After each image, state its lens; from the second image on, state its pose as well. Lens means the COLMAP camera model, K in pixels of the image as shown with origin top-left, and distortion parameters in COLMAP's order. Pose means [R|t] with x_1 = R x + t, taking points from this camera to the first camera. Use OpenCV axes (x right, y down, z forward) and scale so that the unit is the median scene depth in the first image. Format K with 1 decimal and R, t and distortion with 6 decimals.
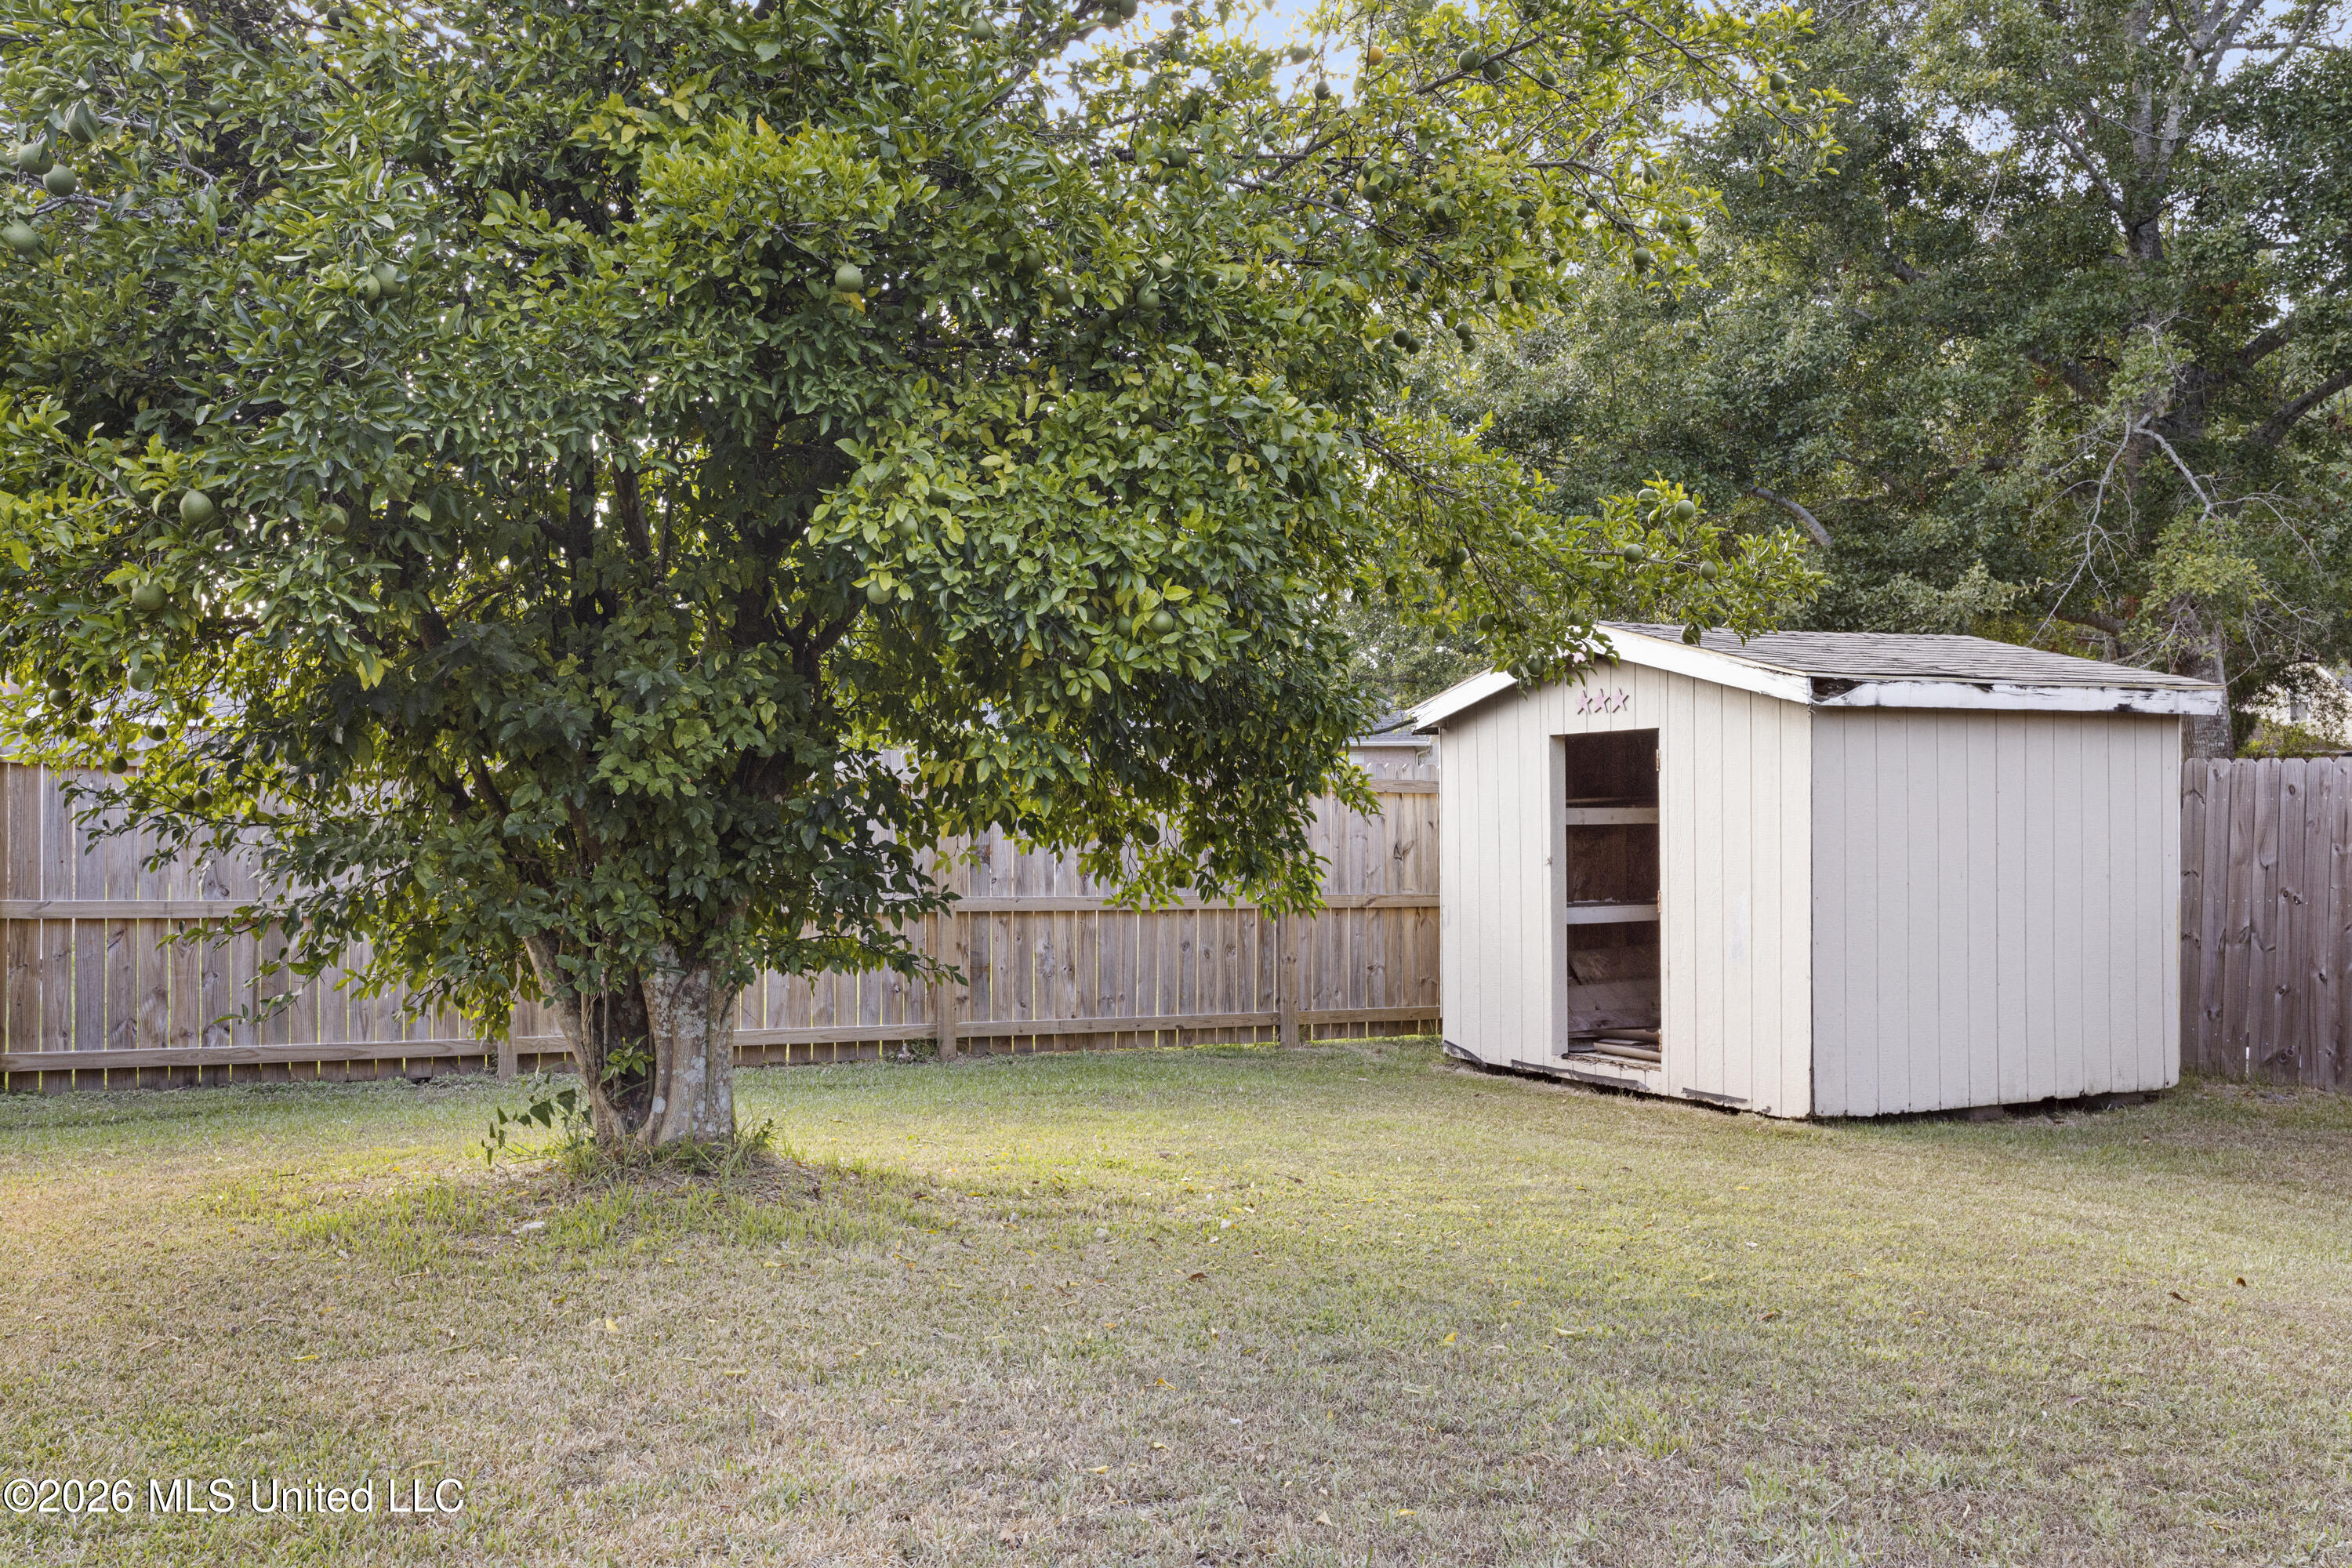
lens RADIAL K [[2111.8, 0, 1175.5], [0, 2111.8, 819.5], [0, 0, 1]] dist [-0.007638, -0.005667]
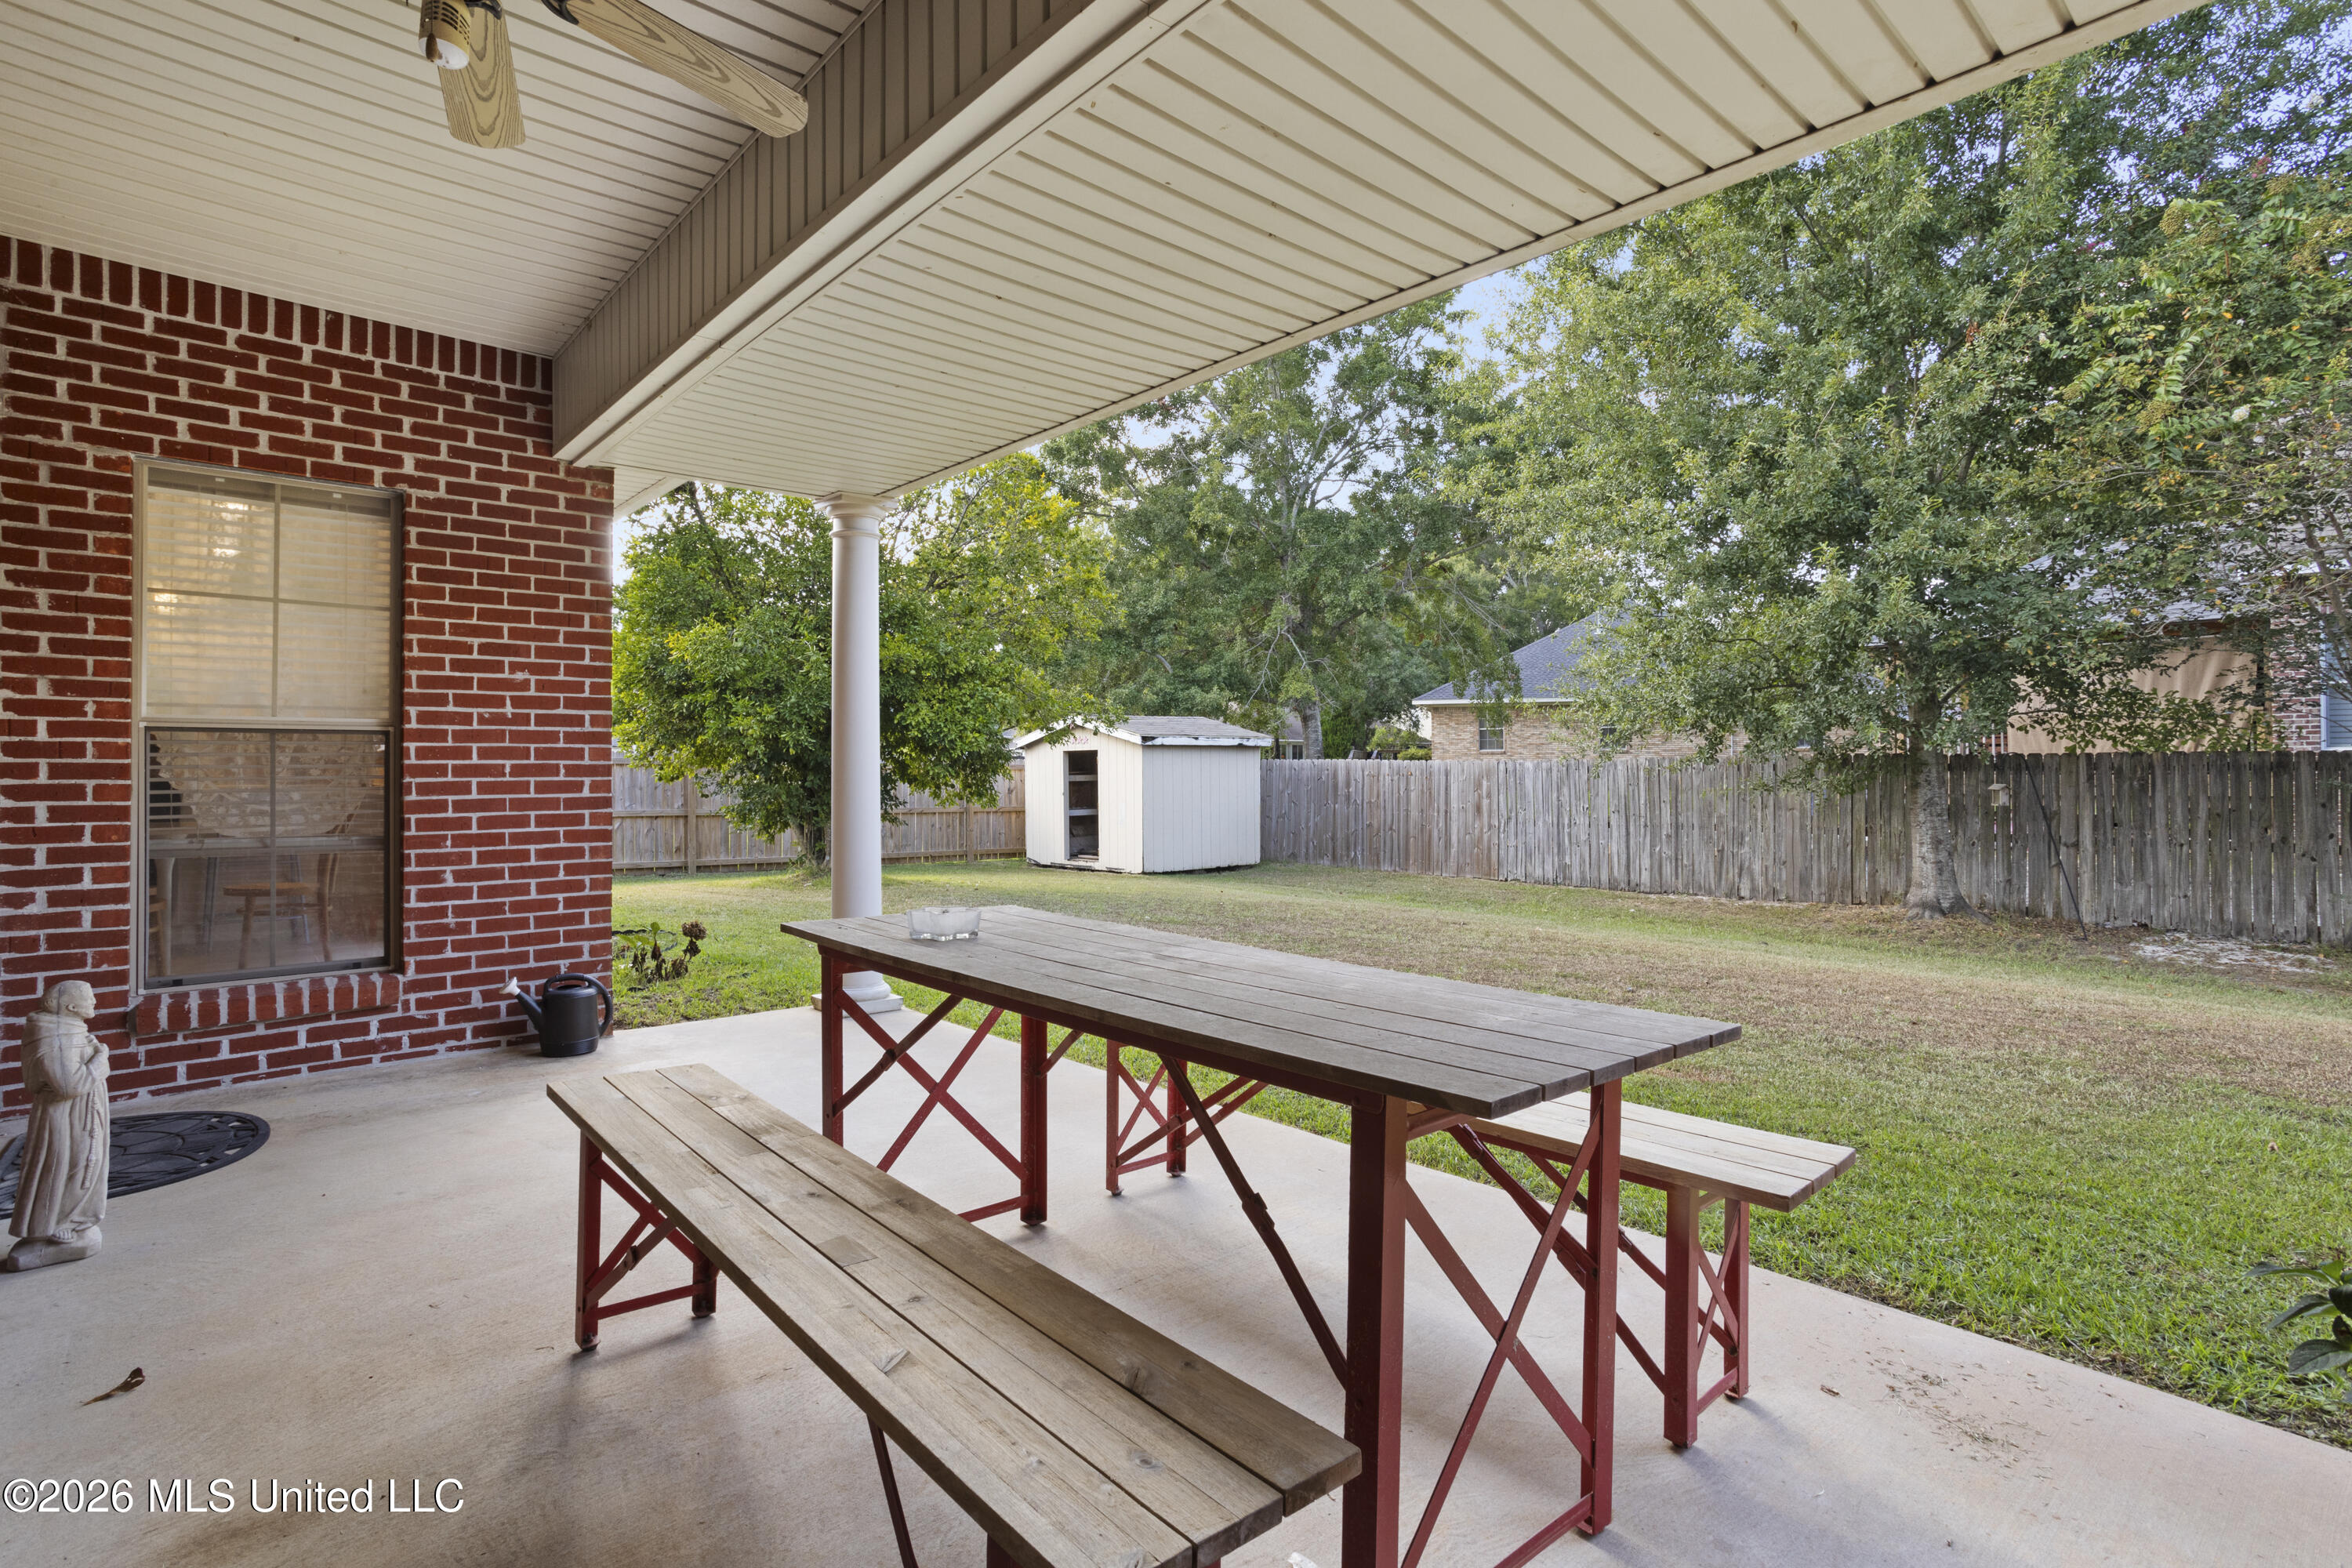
lens RADIAL K [[1108.6, 0, 1166.3], [0, 1108.6, 779.6], [0, 0, 1]] dist [0.002154, 0.000865]
pose [[0.966380, -0.003812, 0.257089, -0.087722], [0.002914, 0.999988, 0.003872, -0.006301], [-0.257101, -0.002993, 0.966380, -0.577105]]
